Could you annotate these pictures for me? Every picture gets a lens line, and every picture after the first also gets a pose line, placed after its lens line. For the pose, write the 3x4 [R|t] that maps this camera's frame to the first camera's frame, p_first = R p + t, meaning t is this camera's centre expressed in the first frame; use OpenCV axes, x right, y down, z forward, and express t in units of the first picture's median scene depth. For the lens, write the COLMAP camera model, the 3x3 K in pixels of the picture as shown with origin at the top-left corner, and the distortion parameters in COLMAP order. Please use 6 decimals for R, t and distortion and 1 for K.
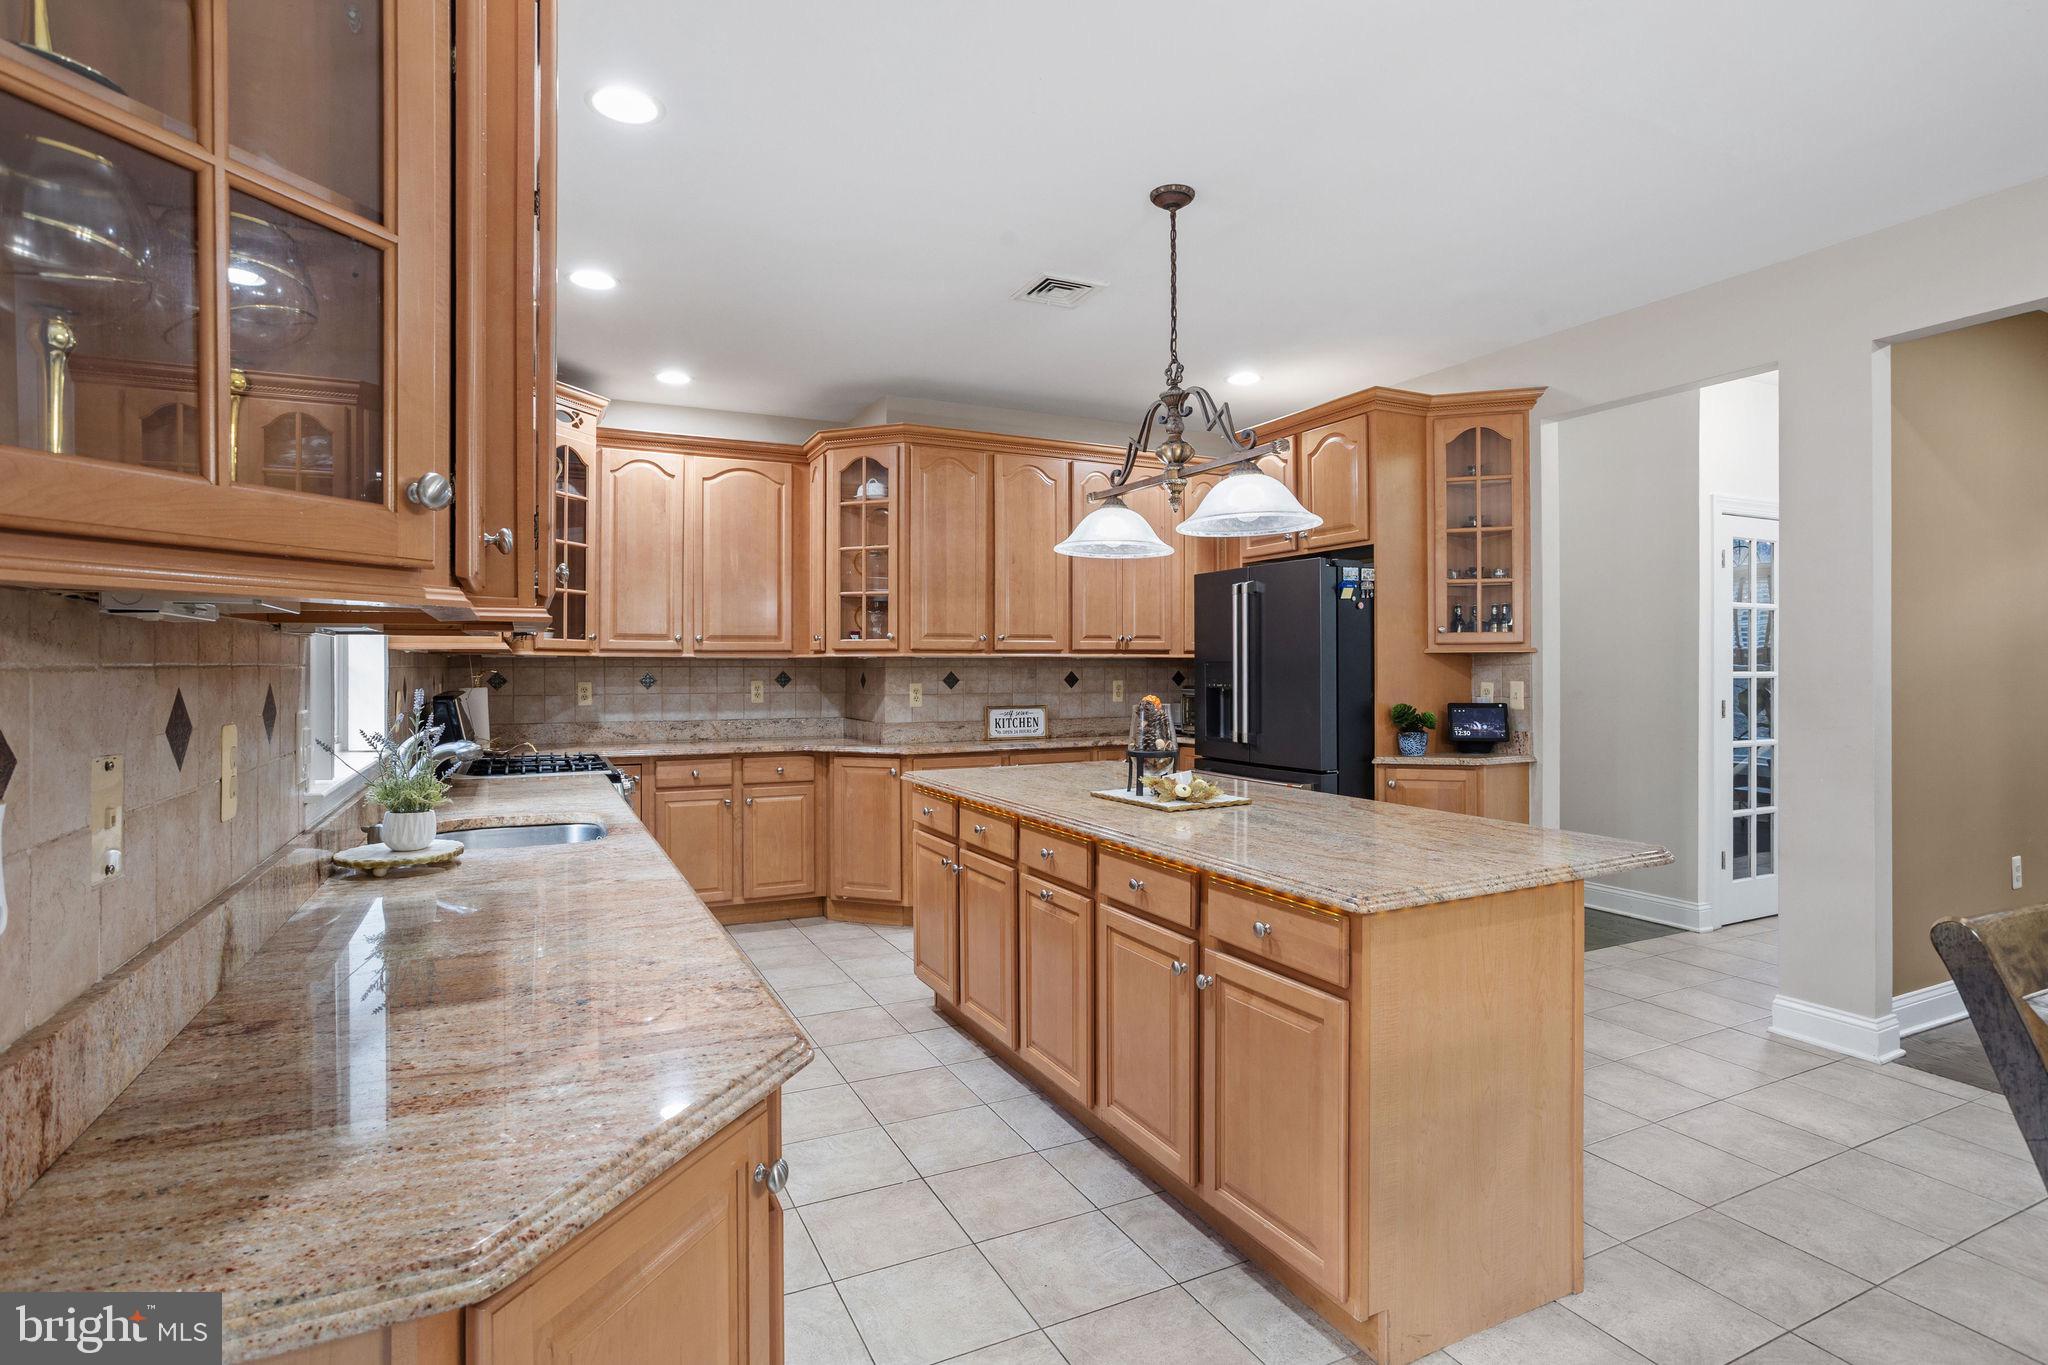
lens RADIAL K [[988.1, 0, 1005.9], [0, 988.1, 680.3], [0, 0, 1]] dist [-0.028920, 0.008599]
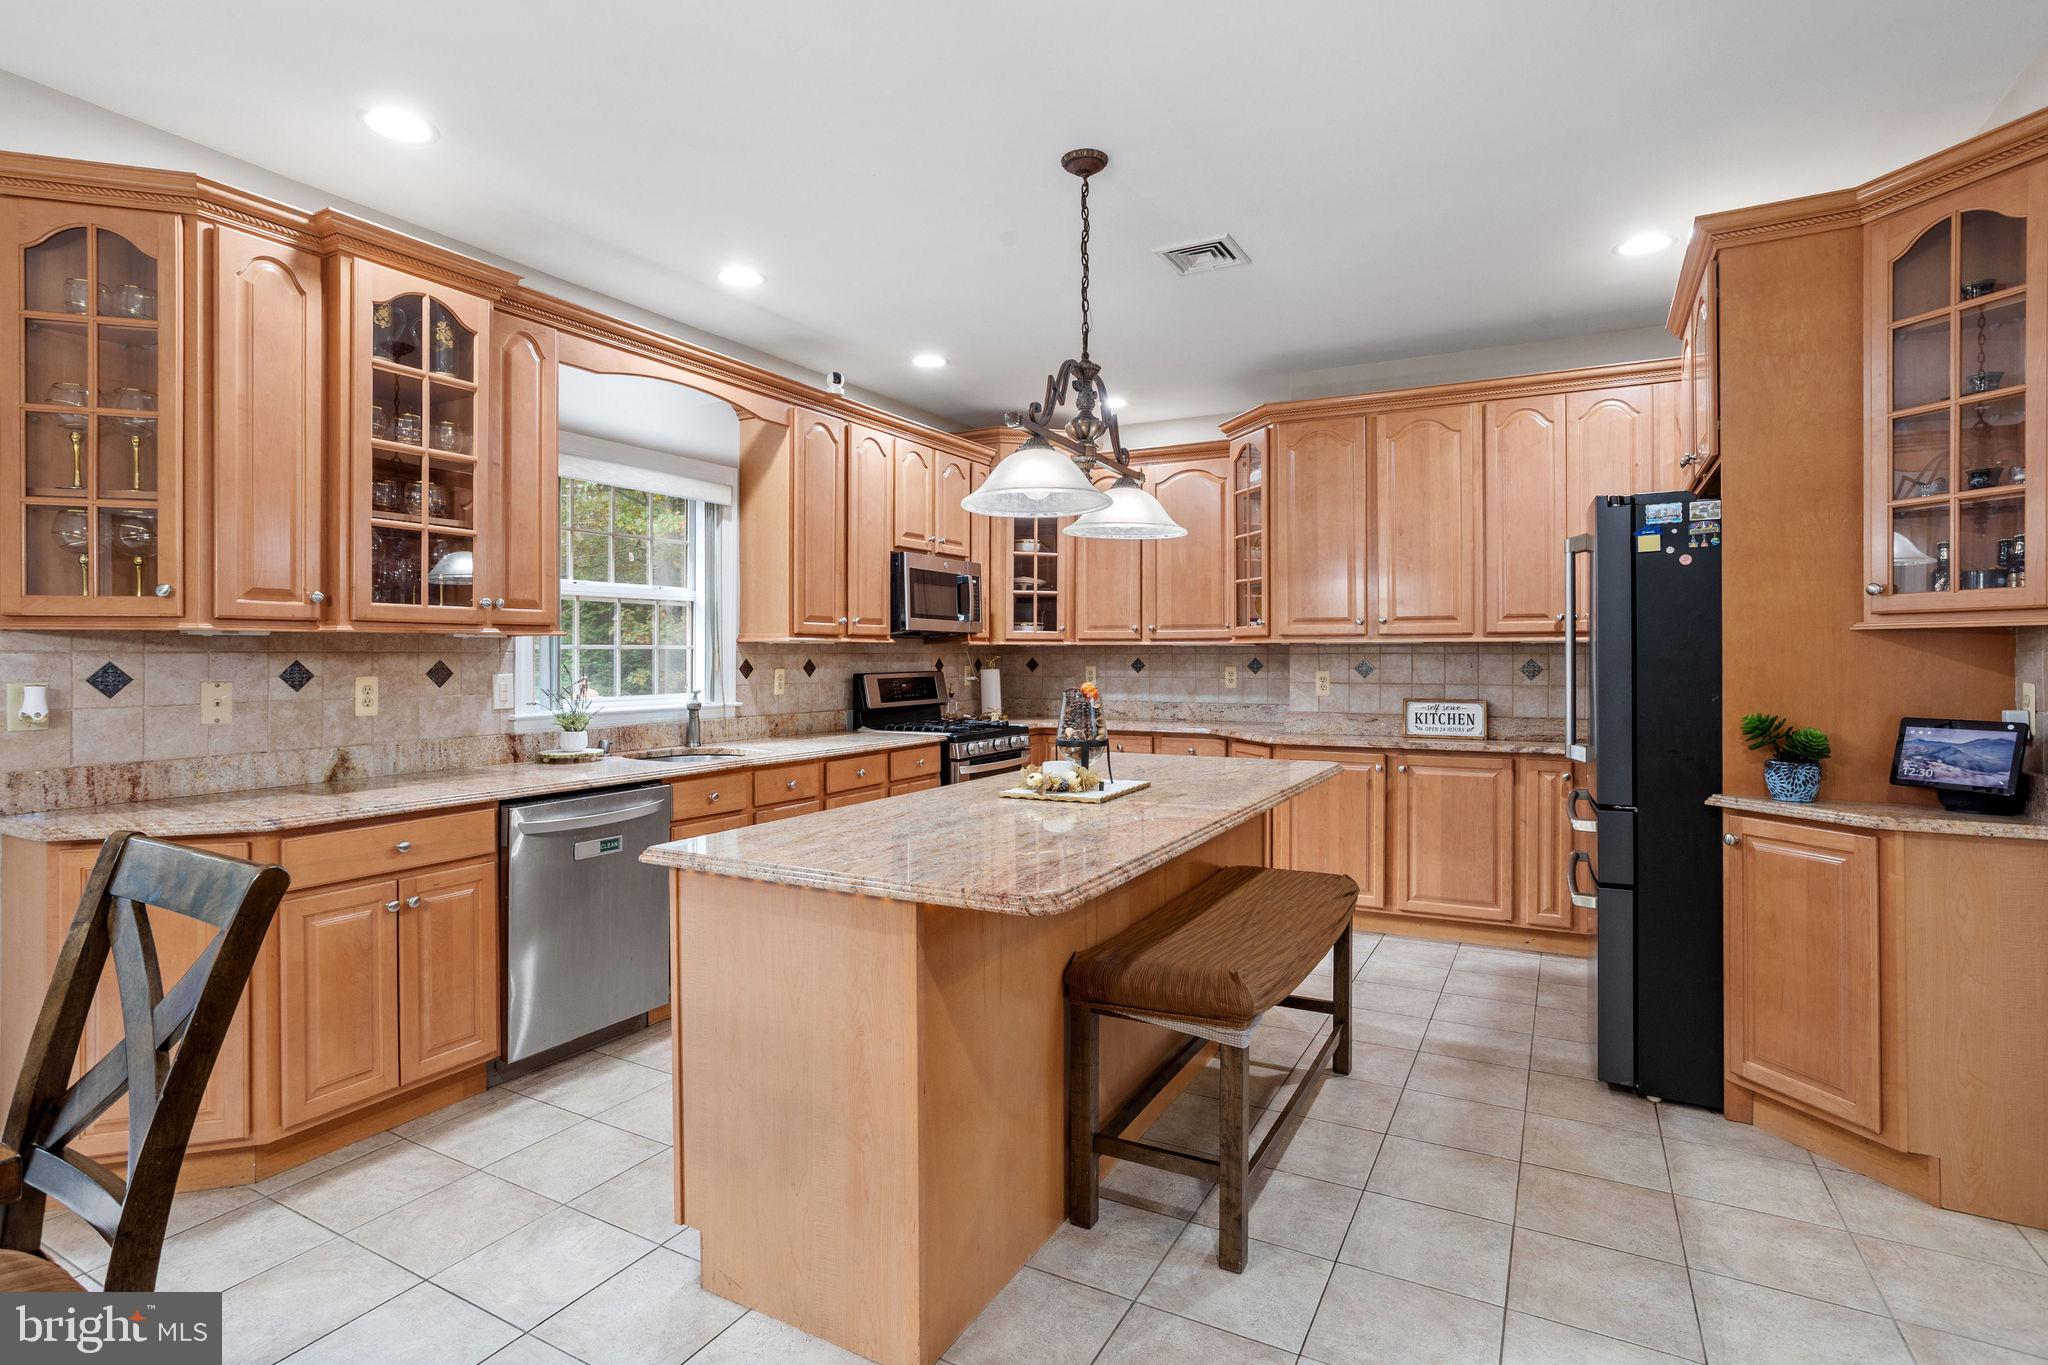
lens RADIAL K [[988.1, 0, 1012.2], [0, 988.1, 661.2], [0, 0, 1]] dist [-0.028920, 0.008599]
pose [[0.583222, 0.005678, -0.812293, 0.501548], [-0.010141, 0.999949, -0.000292, -0.003152], [0.812250, 0.008408, 0.583250, 0.207989]]
